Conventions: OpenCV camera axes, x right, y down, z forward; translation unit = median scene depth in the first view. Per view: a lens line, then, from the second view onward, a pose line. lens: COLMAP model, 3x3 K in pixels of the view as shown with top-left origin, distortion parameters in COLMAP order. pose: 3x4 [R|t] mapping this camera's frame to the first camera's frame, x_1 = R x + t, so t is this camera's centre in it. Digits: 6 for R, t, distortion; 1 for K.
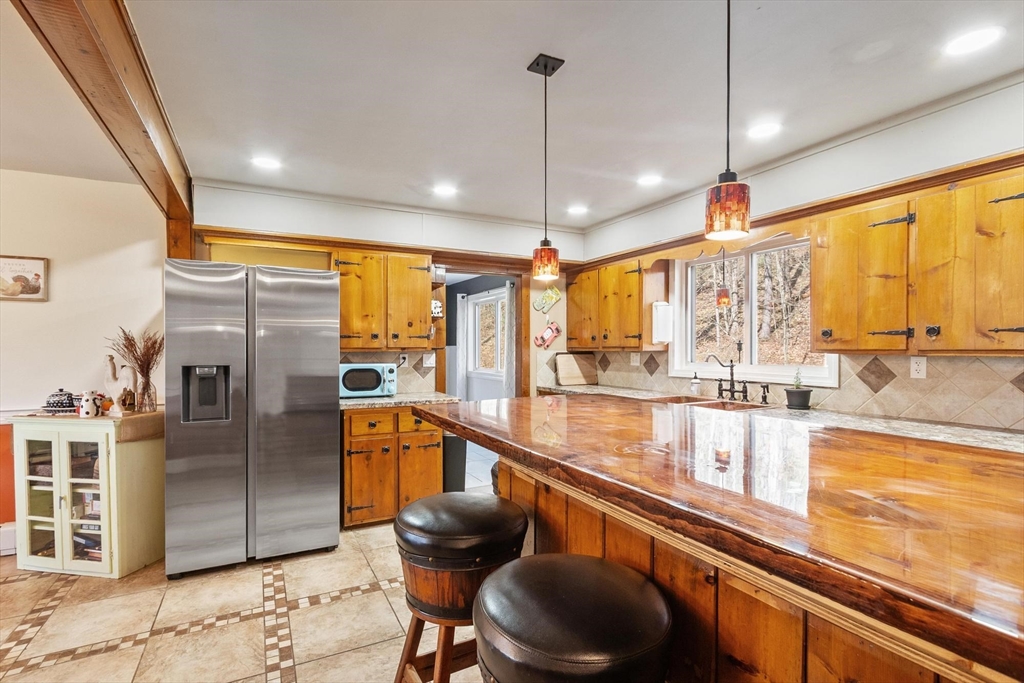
lens RADIAL K [[486.3, 0, 507.2], [0, 486.3, 353.0], [0, 0, 1]] dist [0.001692, -0.000114]
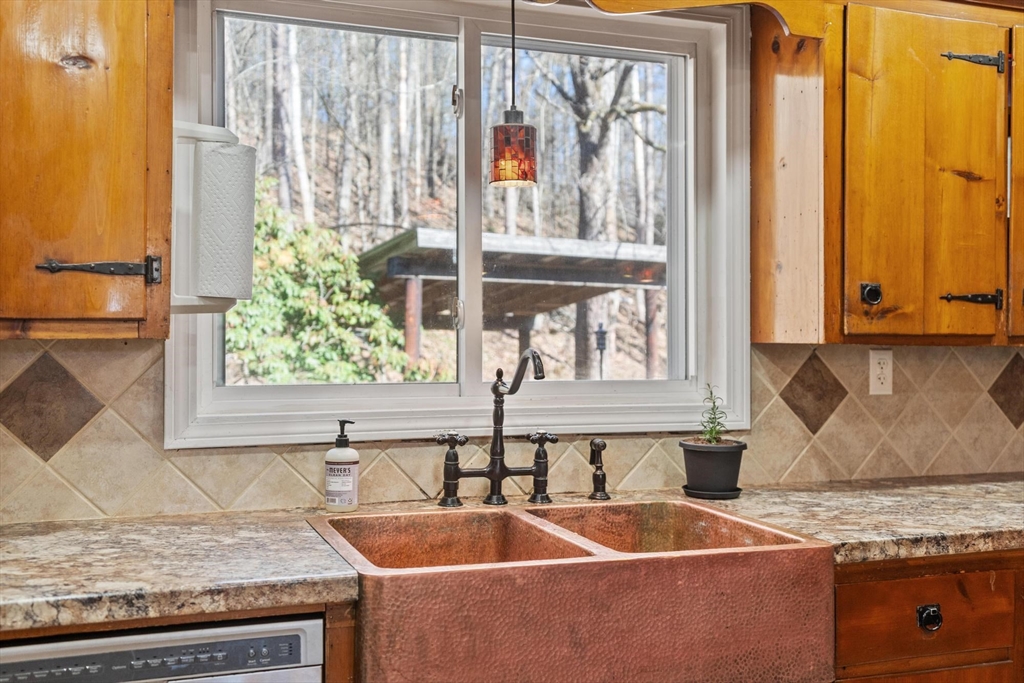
lens RADIAL K [[1051.2, 0, 512.0], [0, 1051.2, 341.5], [0, 0, 1]] dist [0.019795, 0.015259]
pose [[0.115213, 0.004648, 0.993330, -0.182475], [0.009195, 0.999941, -0.005745, 0.000871], [-0.993298, 0.009795, 0.115164, 0.922579]]
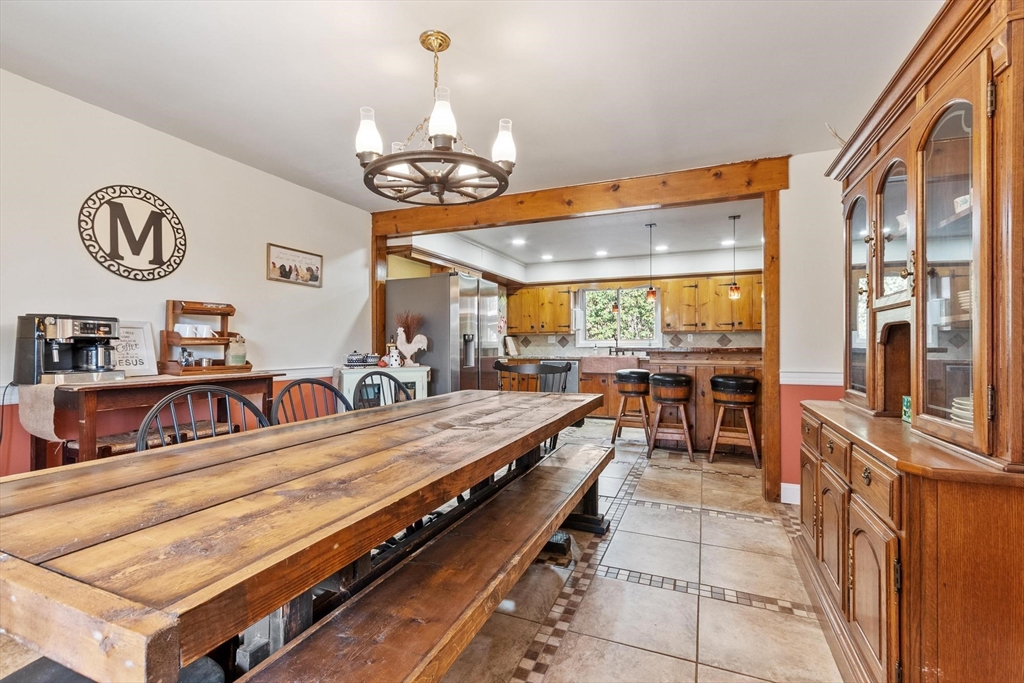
lens RADIAL K [[455.4, 0, 512.0], [0, 455.4, 341.5], [0, 0, 1]] dist [-0.000301, -0.000155]
pose [[0.767199, 0.003030, 0.641401, -1.219608], [0.010846, 0.999785, -0.017697, 0.064818], [-0.641317, 0.020534, 0.767001, -0.269359]]
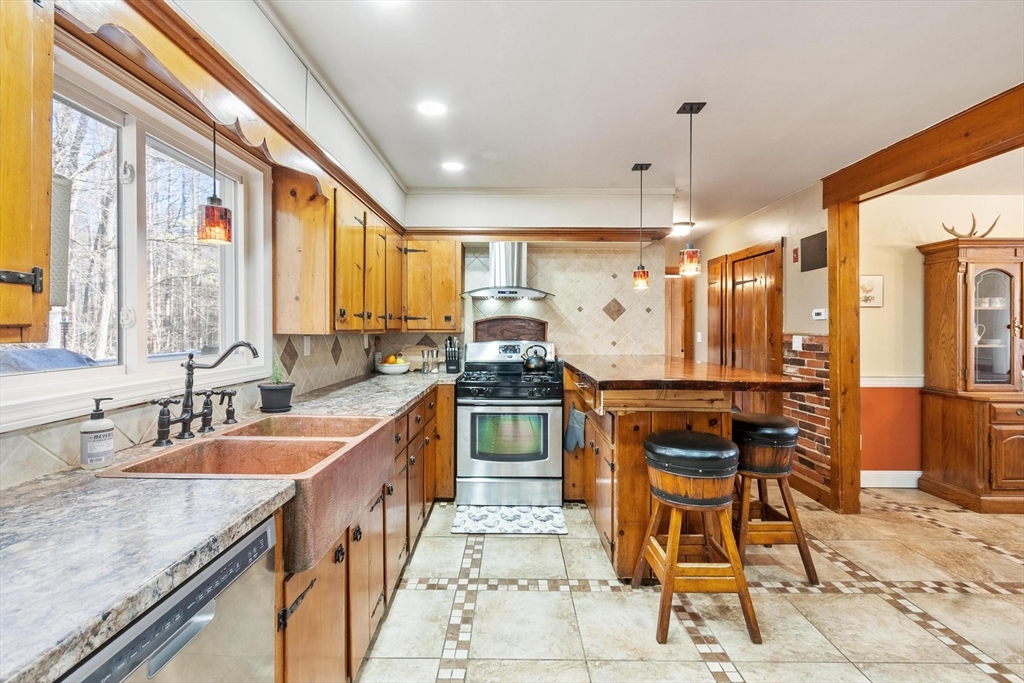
lens RADIAL K [[453.6, 0, 506.7], [0, 453.6, 329.6], [0, 0, 1]] dist [-0.000131, -0.000292]
pose [[-0.884716, -0.001816, 0.466127, -0.026174], [0.005524, 0.999881, 0.014382, -0.014467], [-0.466098, 0.015299, -0.884601, 1.258800]]
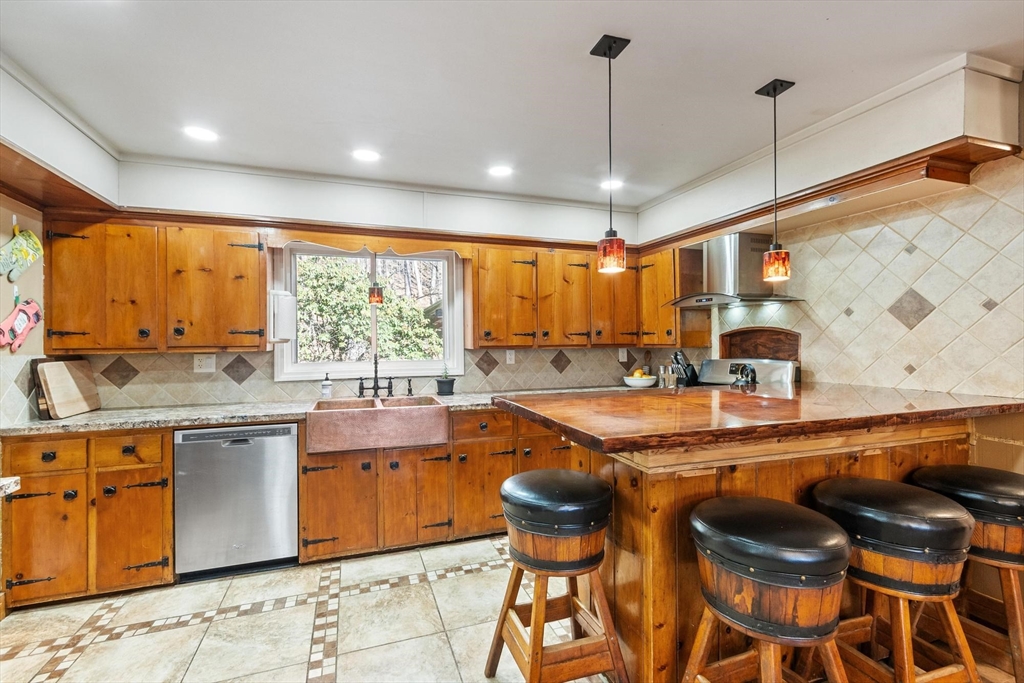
lens RADIAL K [[457.9, 0, 509.2], [0, 457.9, 340.5], [0, 0, 1]] dist [0.001893, -0.000227]
pose [[0.135164, 0.003501, 0.990817, -0.454884], [0.020825, 0.999763, -0.006373, -0.009816], [-0.990604, 0.021495, 0.135059, 0.596418]]
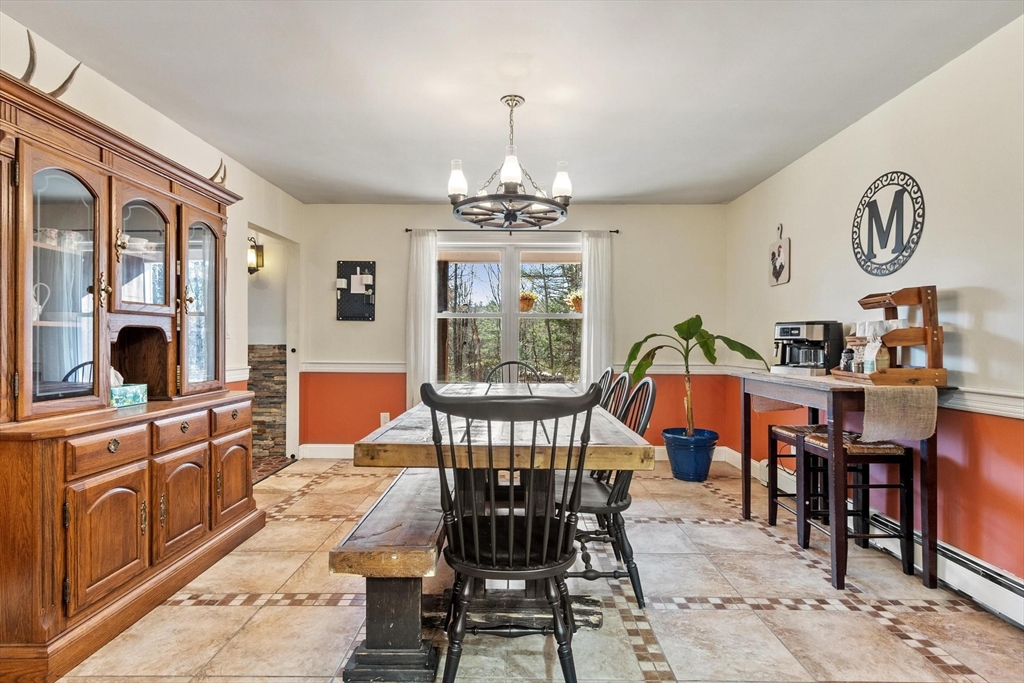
lens RADIAL K [[520.9, 0, 512.0], [0, 520.9, 341.5], [0, 0, 1]] dist [0.000289, 0.000078]
pose [[-0.458472, -0.002609, -0.888705, -0.219033], [-0.017608, 0.999826, 0.006148, 0.048922], [0.888534, 0.018467, -0.458438, 0.590663]]
